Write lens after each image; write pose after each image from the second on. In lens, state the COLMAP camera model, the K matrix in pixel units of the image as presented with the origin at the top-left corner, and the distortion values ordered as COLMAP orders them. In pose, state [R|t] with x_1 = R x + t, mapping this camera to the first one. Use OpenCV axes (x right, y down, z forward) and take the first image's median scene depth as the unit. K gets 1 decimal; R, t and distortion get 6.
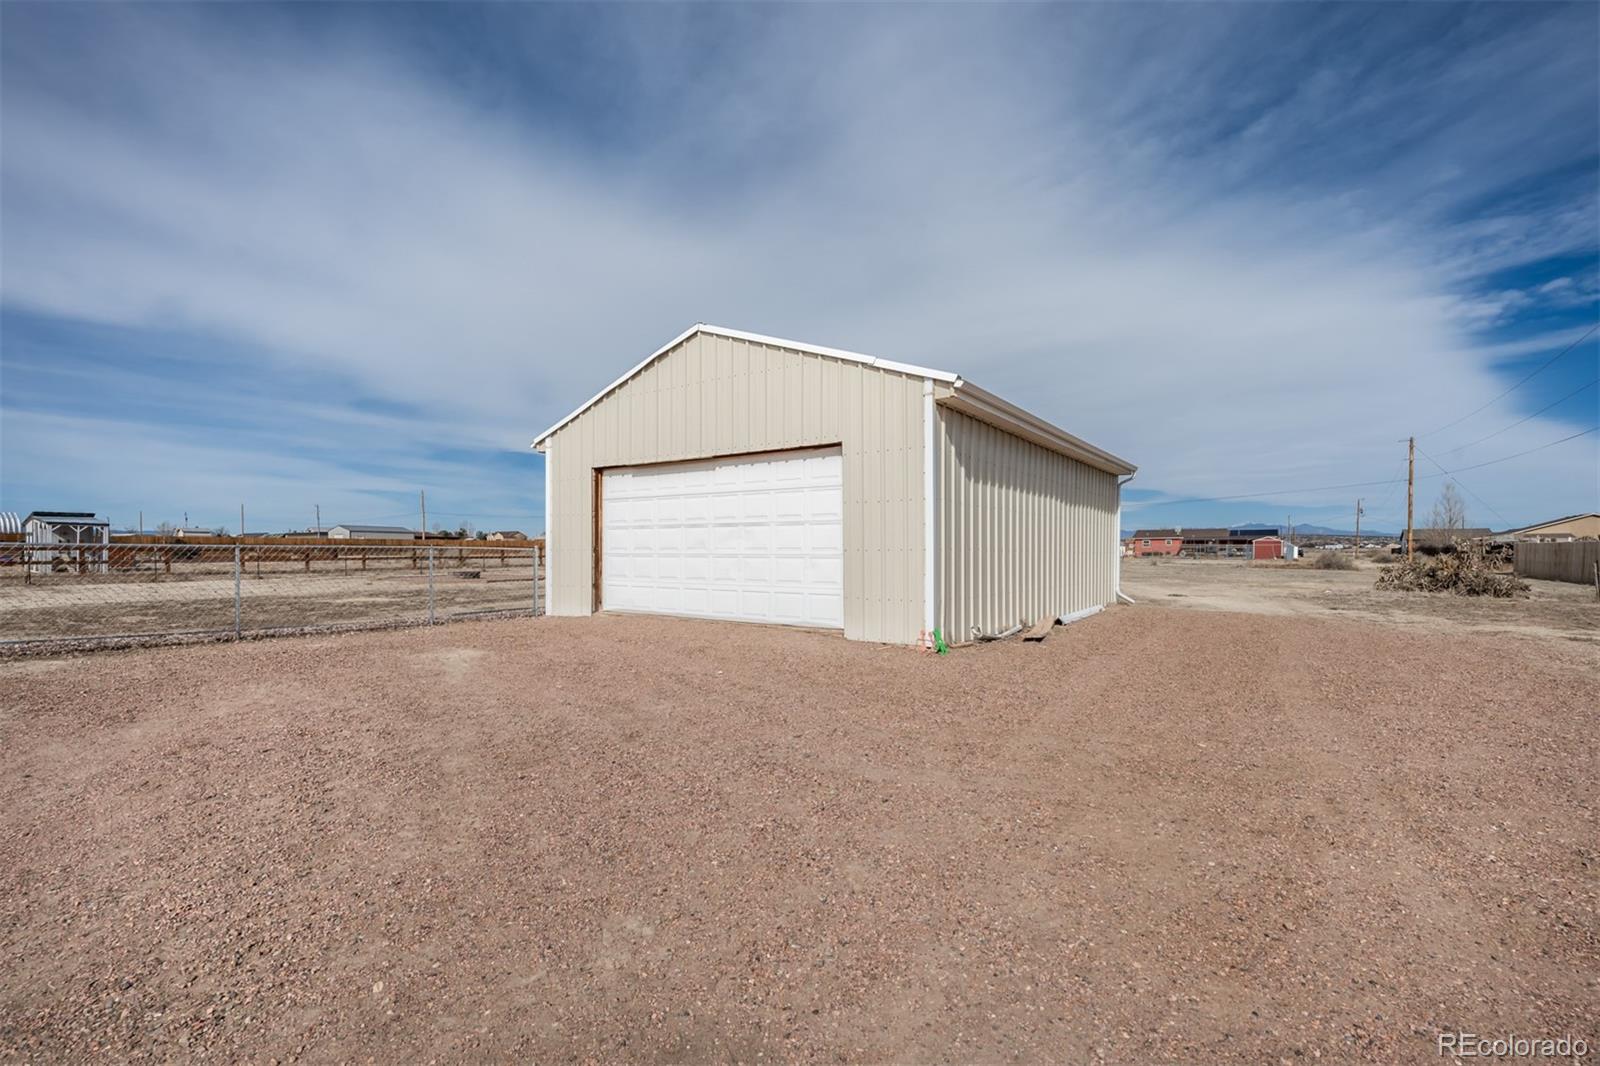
lens RADIAL K [[752.0, 0, 796.6], [0, 752.0, 568.5], [0, 0, 1]] dist [0.016008, 0.000404]
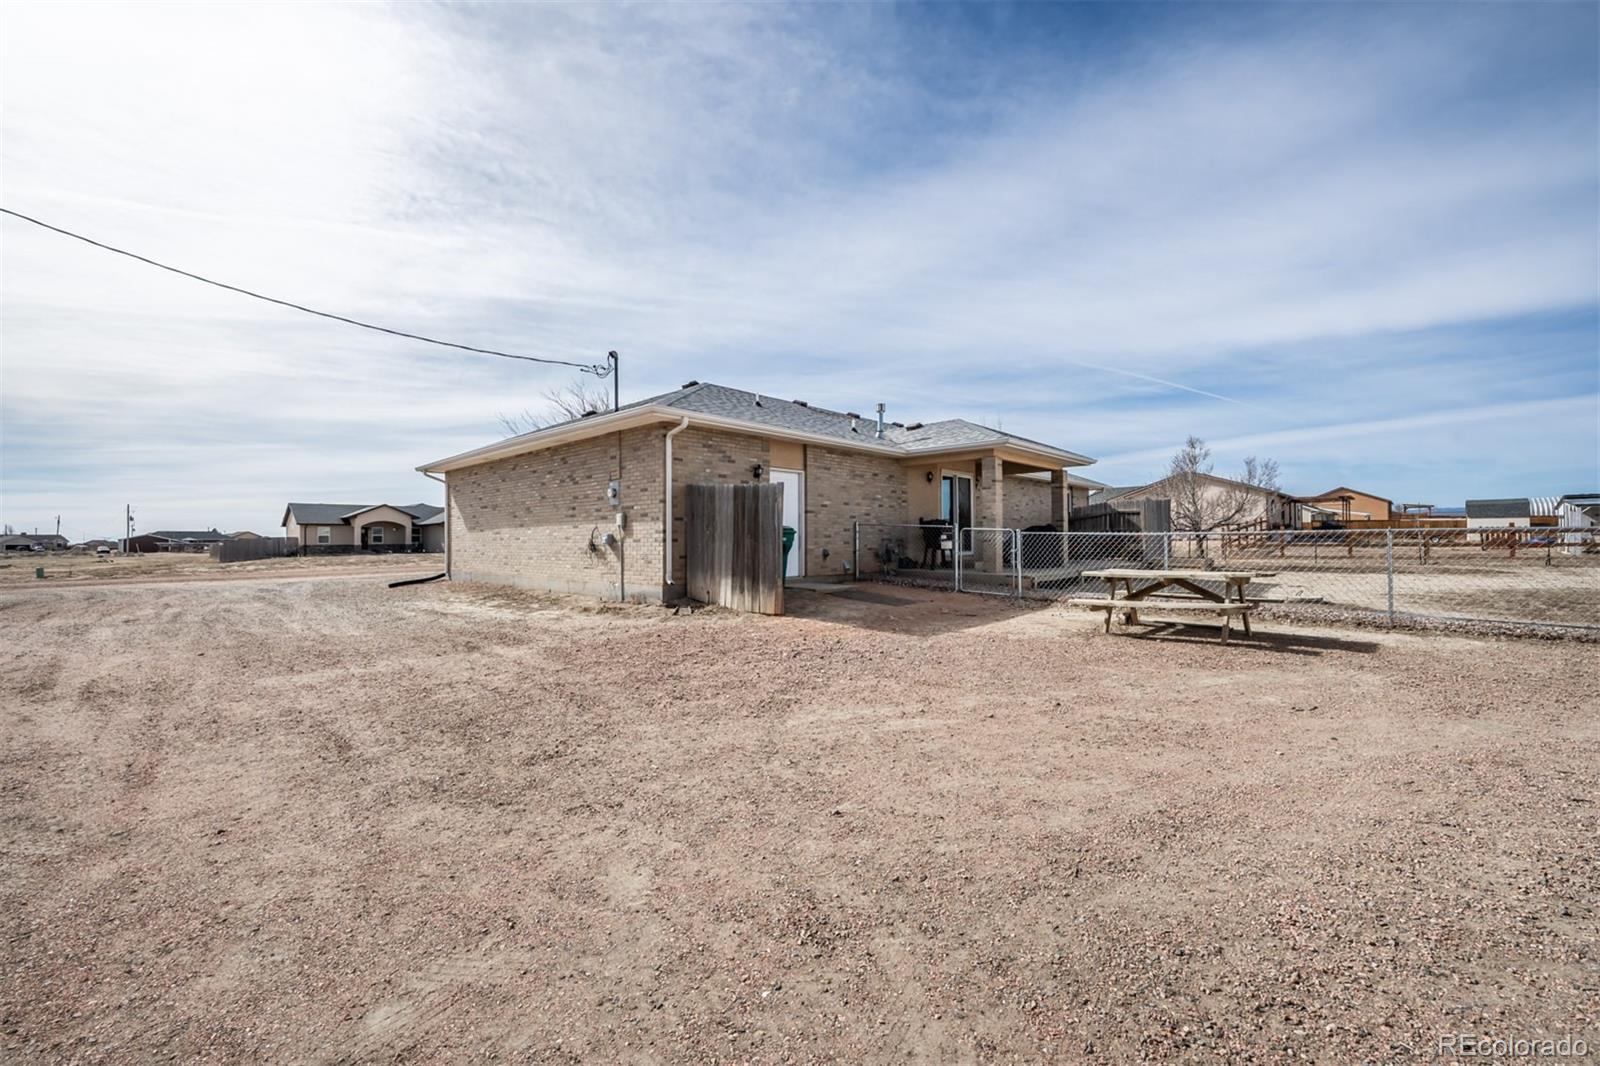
lens RADIAL K [[642.5, 0, 793.1], [0, 642.5, 537.1], [0, 0, 1]] dist [-0.003421, -0.000778]
pose [[-0.146062, -0.010141, -0.989223, 0.072391], [-0.005279, 0.999941, -0.009472, -0.019157], [0.989261, 0.003839, -0.146107, 0.439996]]
